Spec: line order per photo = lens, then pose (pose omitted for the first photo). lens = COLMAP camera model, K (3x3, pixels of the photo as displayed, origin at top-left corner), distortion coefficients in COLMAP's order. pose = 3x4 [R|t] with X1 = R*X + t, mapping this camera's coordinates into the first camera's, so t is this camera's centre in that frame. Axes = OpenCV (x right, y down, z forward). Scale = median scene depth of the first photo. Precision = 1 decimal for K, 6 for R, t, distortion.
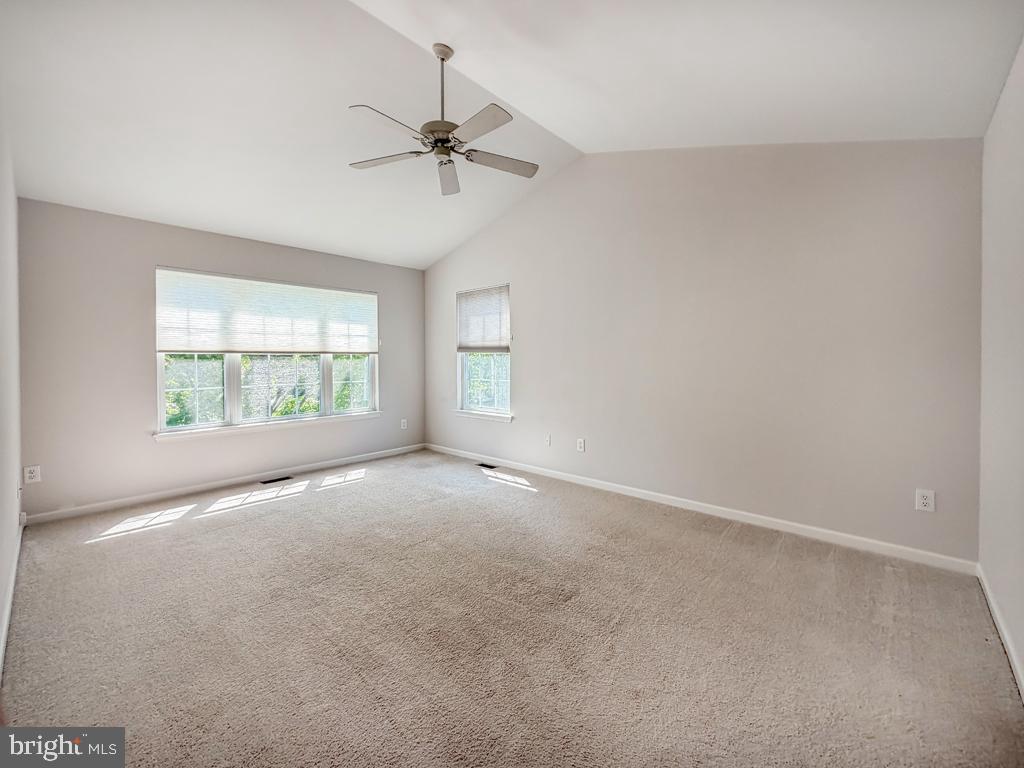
lens RADIAL K [[424.5, 0, 510.8], [0, 424.5, 362.7], [0, 0, 1]] dist [-0.002578, -0.000230]
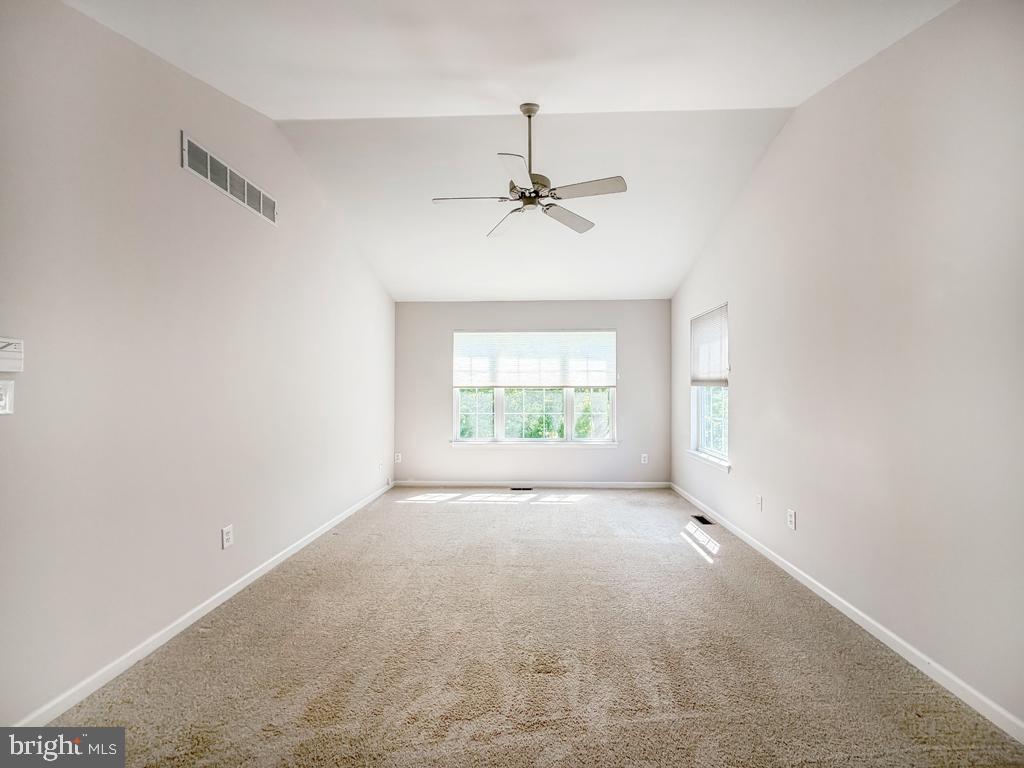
lens RADIAL K [[415.8, 0, 514.5], [0, 415.8, 383.7], [0, 0, 1]] dist [0.000156, -0.000116]
pose [[0.643104, -0.006917, -0.765748, 0.344407], [-0.007284, 0.999859, -0.015149, -0.014671], [0.765744, 0.015320, 0.642963, 0.172881]]
